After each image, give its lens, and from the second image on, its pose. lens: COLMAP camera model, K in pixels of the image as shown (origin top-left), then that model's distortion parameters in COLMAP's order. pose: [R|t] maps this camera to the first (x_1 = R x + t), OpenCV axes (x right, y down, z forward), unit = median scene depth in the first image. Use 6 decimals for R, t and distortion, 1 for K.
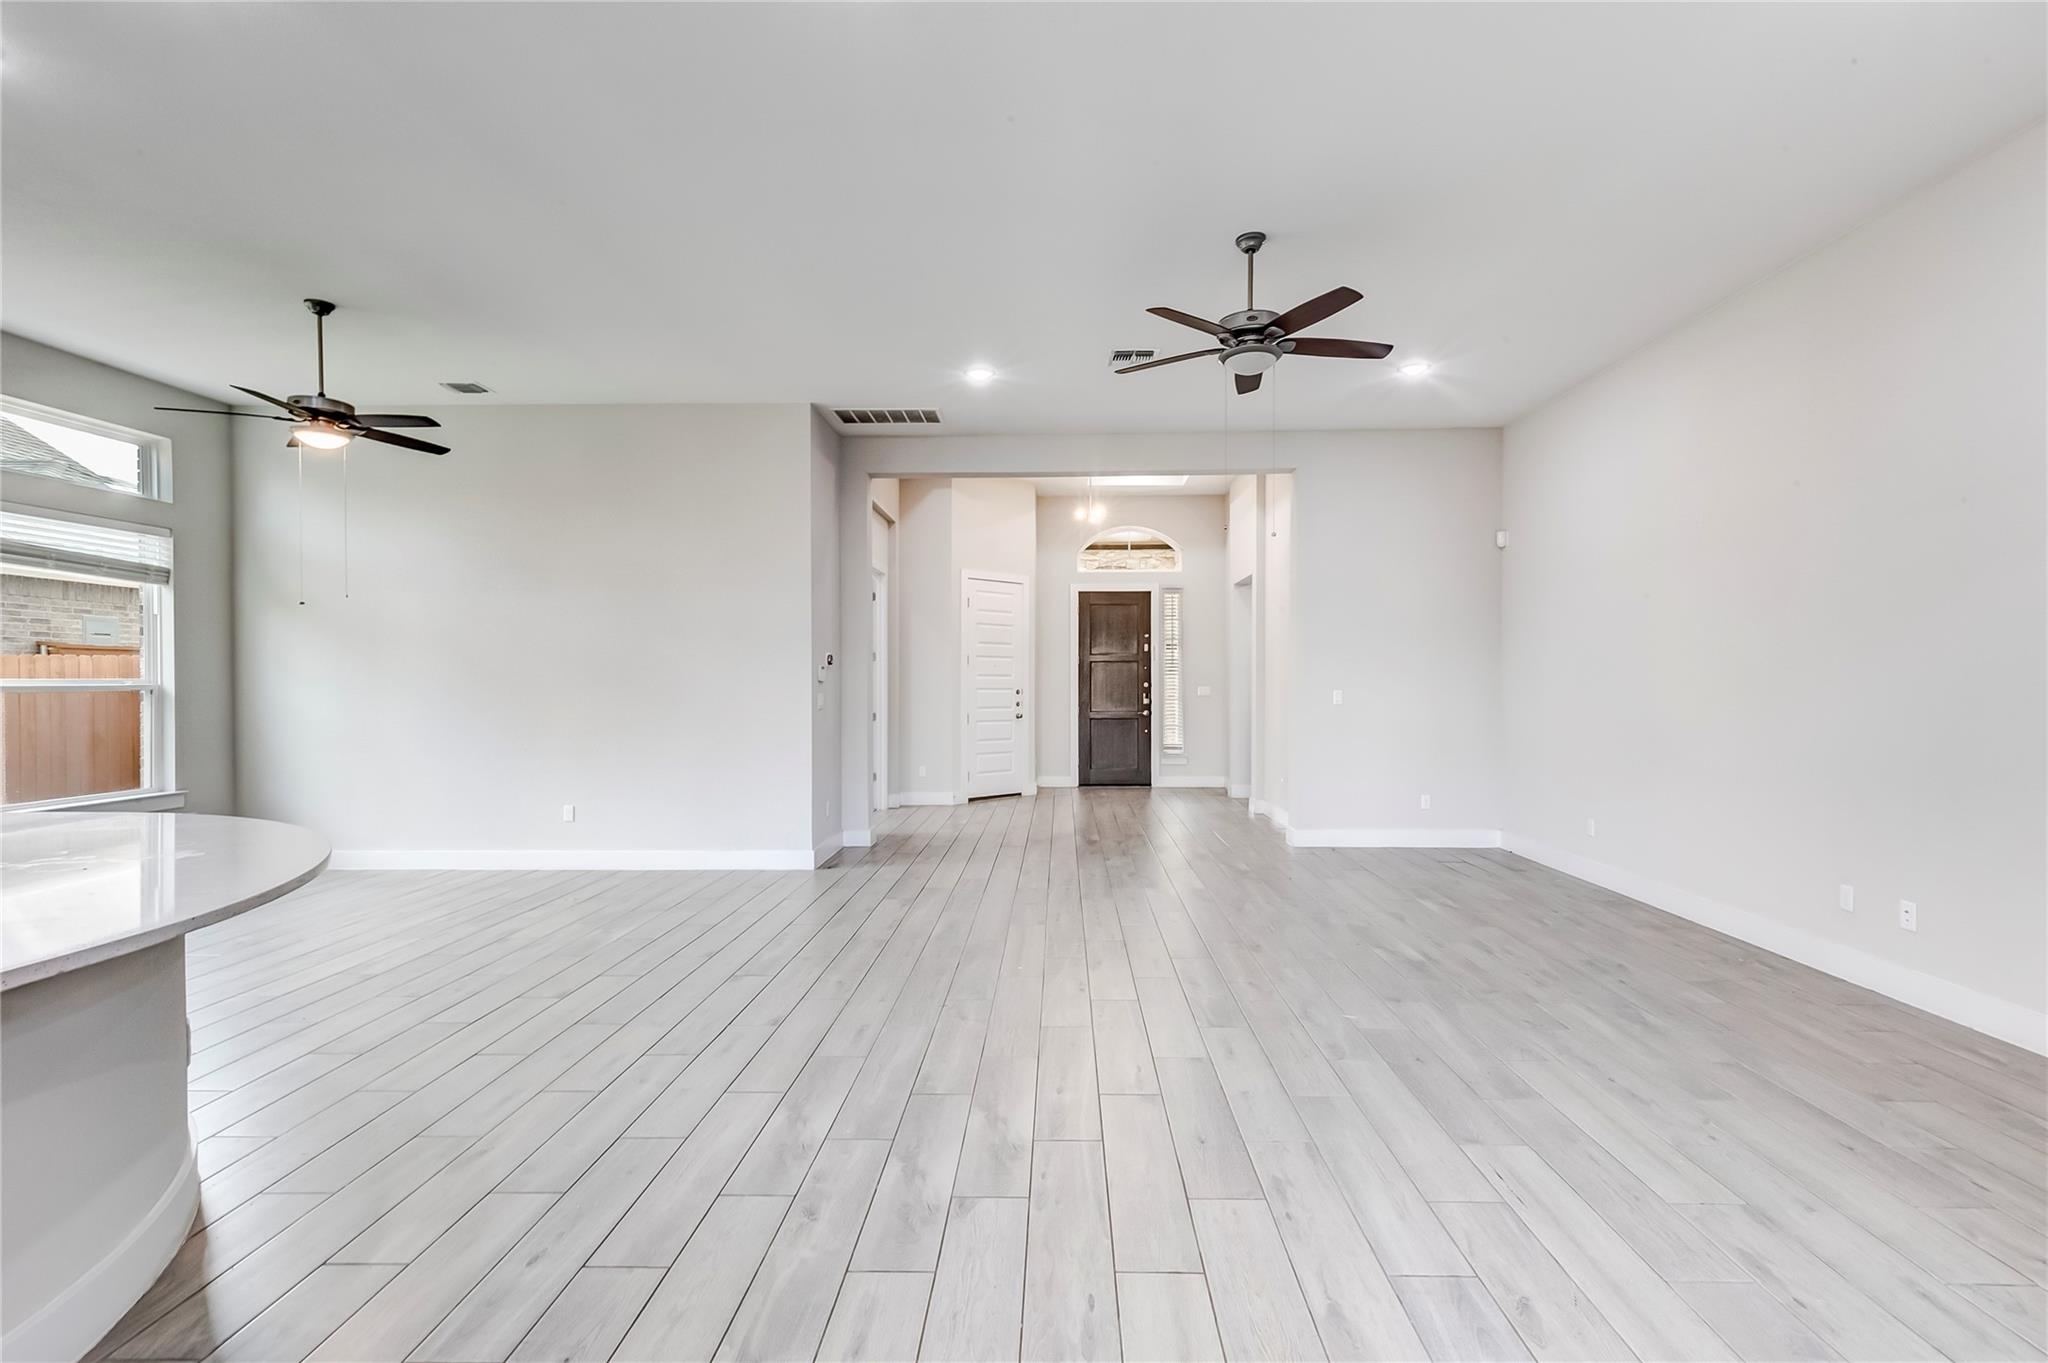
lens RADIAL K [[949.2, 0, 1024.0], [0, 949.2, 681.5], [0, 0, 1]] dist [0.000112, 0.000343]
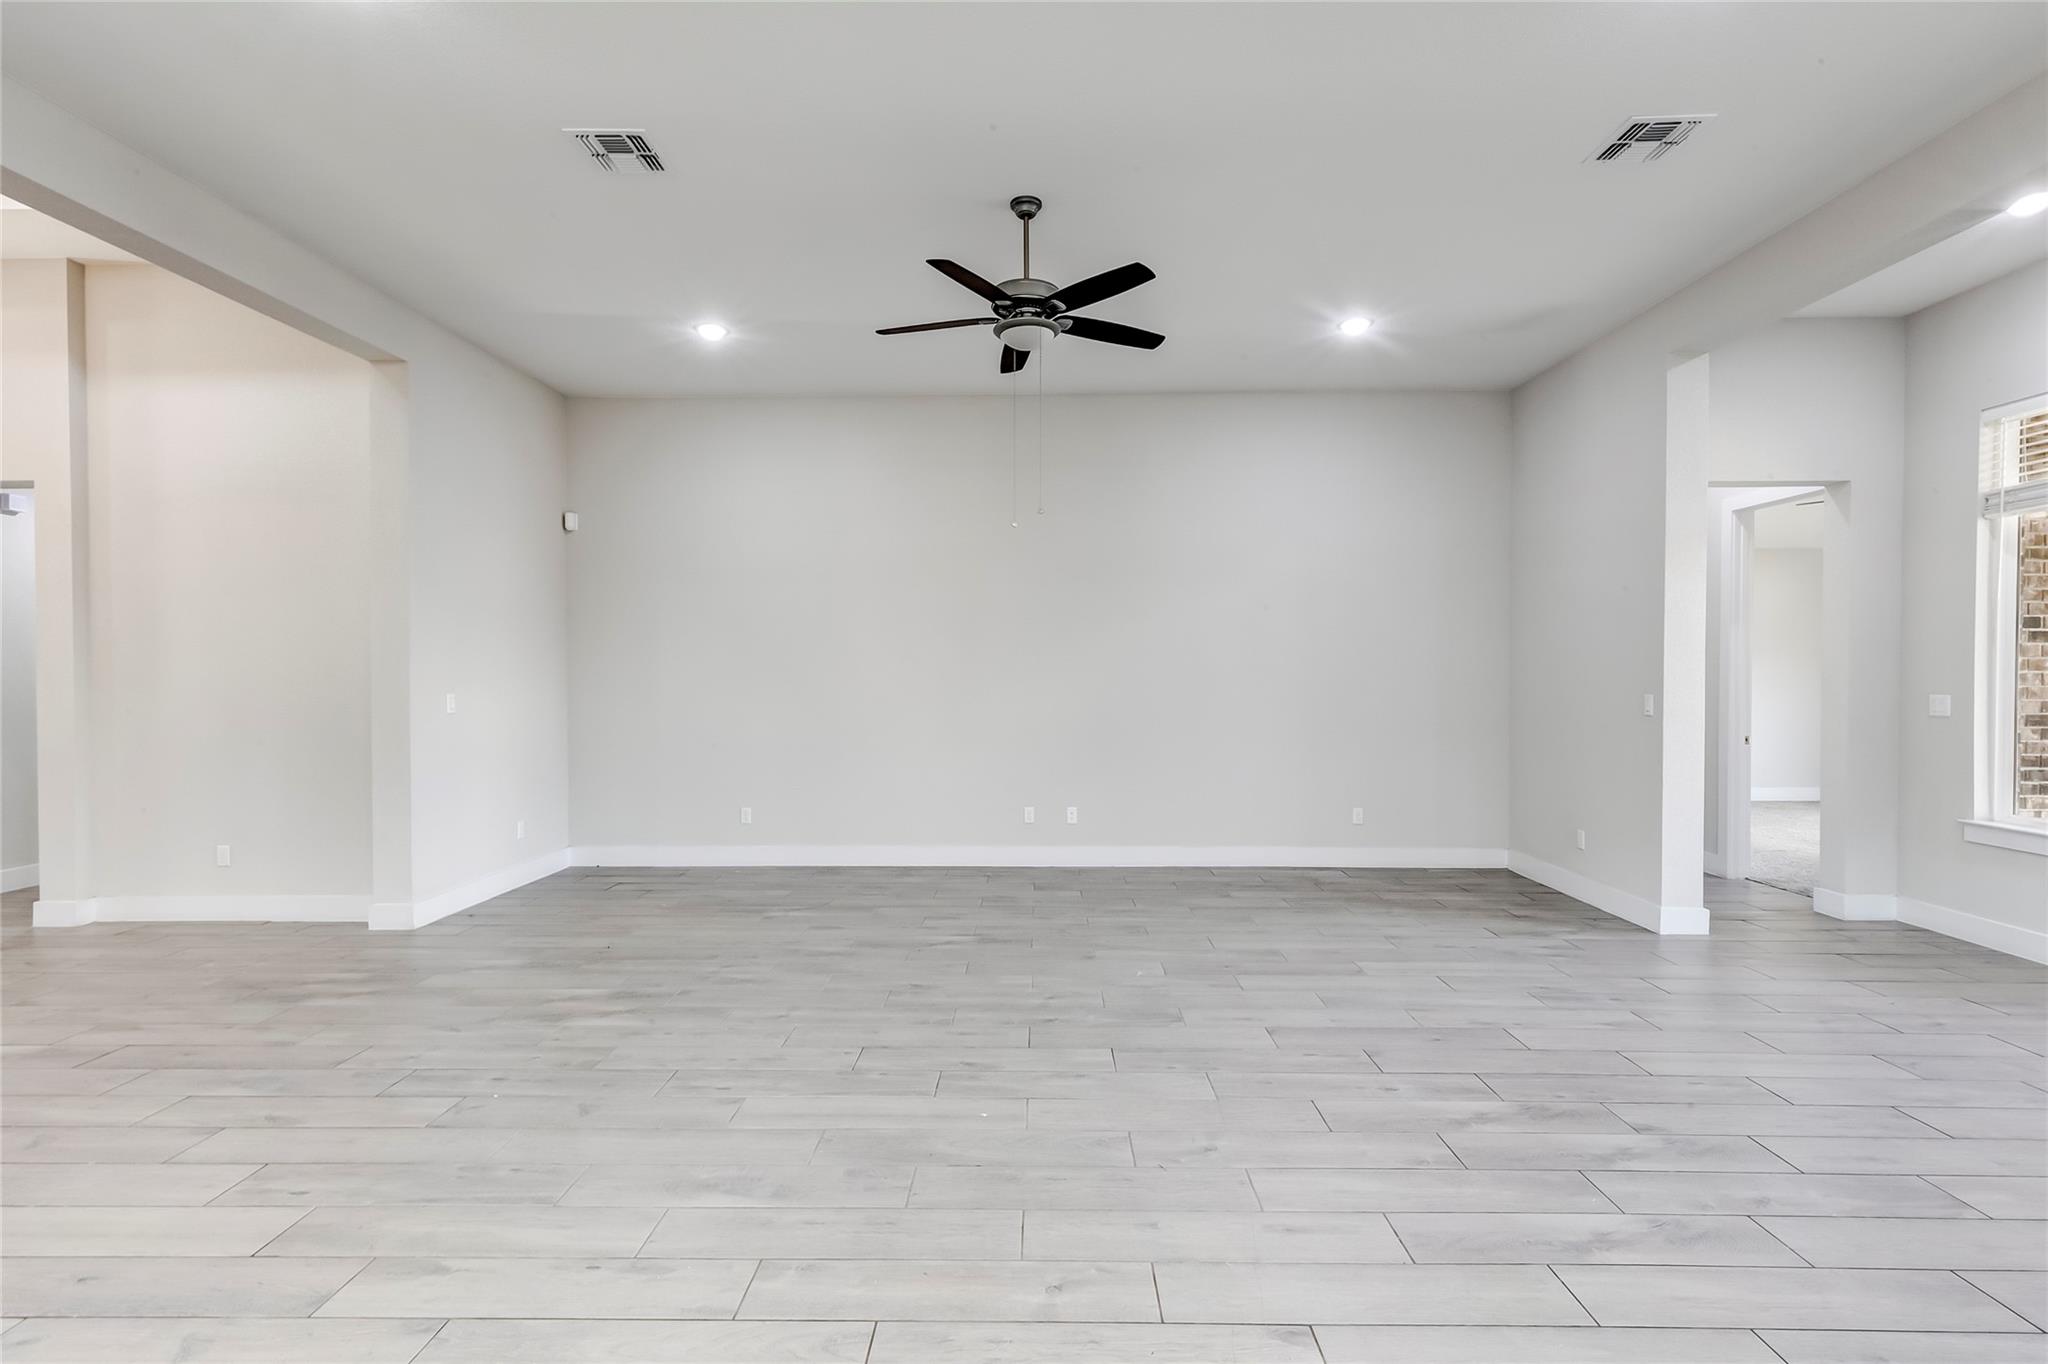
lens RADIAL K [[933.7, 0, 1031.3], [0, 933.7, 689.1], [0, 0, 1]] dist [0.007271, 0.000112]
pose [[-0.030226, -0.017417, 0.999391, -0.758117], [0.002435, 0.999844, 0.017498, -0.010548], [-0.999540, 0.002962, -0.030179, 1.139388]]
